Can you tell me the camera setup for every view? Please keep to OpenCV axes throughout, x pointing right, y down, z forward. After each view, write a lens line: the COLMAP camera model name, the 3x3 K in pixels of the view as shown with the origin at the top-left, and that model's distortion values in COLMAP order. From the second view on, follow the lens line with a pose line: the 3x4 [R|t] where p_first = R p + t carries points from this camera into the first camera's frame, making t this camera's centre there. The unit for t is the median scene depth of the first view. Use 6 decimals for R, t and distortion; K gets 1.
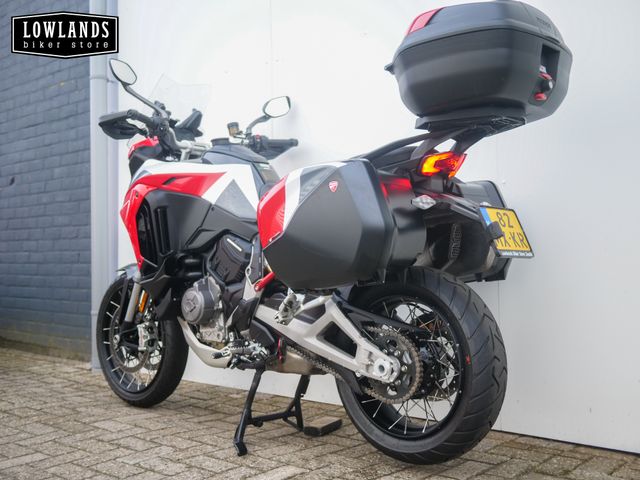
lens RADIAL K [[743.5, 0, 320.0], [0, 743.5, 240.0], [0, 0, 1]] dist [-0.018506, 0.005712]
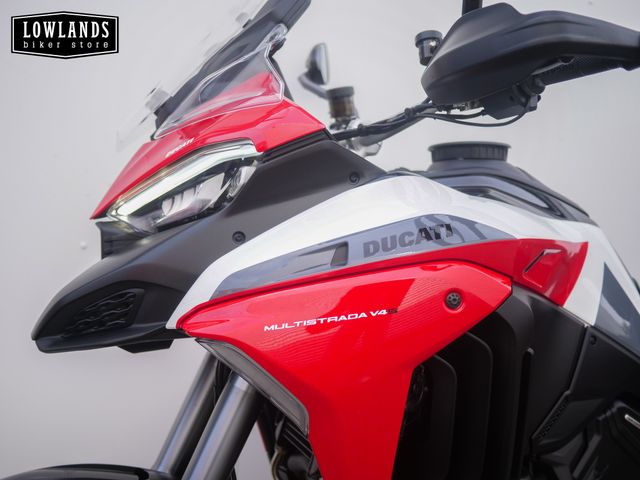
lens RADIAL K [[743.5, 0, 320.0], [0, 743.5, 240.0], [0, 0, 1]] dist [-0.018506, 0.005712]
pose [[0.502974, 0.034631, 0.863608, -0.572312], [-0.064810, 0.997895, -0.002270, -0.087019], [-0.861868, -0.054828, 0.504159, 0.970244]]
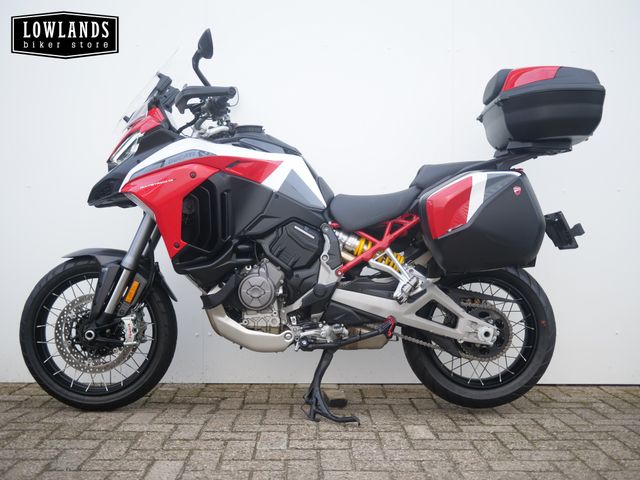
lens RADIAL K [[743.5, 0, 320.0], [0, 743.5, 240.0], [0, 0, 1]] dist [-0.018506, 0.005712]
pose [[0.727785, 0.028466, 0.685214, -0.830538], [-0.030830, 0.999486, -0.008776, 0.025997], [-0.685112, -0.014738, 0.728289, 0.225372]]
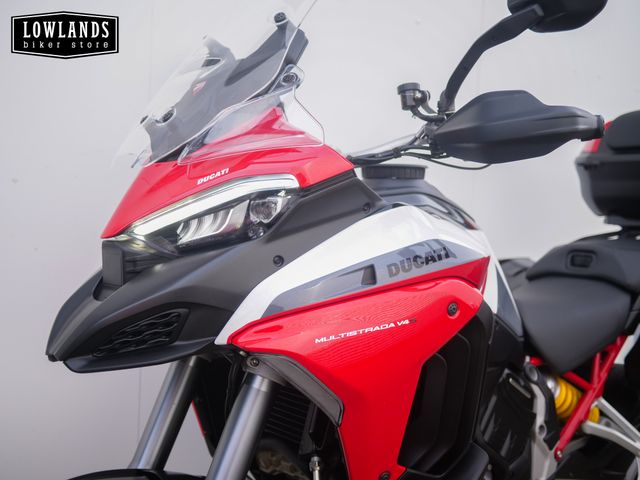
lens RADIAL K [[743.5, 0, 320.0], [0, 743.5, 240.0], [0, 0, 1]] dist [-0.018506, 0.005712]
pose [[0.120403, -0.028029, 0.992329, -0.678607], [-0.069921, 0.996879, 0.036641, -0.113115], [-0.990260, -0.073796, 0.118068, 1.107201]]
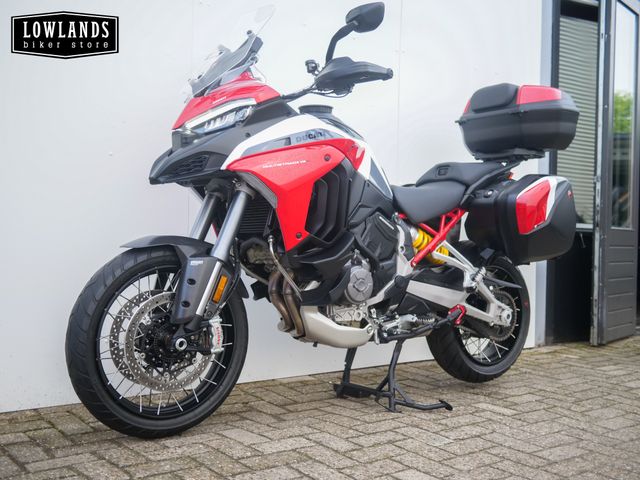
lens RADIAL K [[743.5, 0, 320.0], [0, 743.5, 240.0], [0, 0, 1]] dist [-0.018506, 0.005712]
pose [[0.170204, 0.010993, 0.985348, -1.162423], [-0.047565, 0.998864, -0.002928, 0.037694], [-0.984260, -0.046370, 0.170533, 0.929796]]
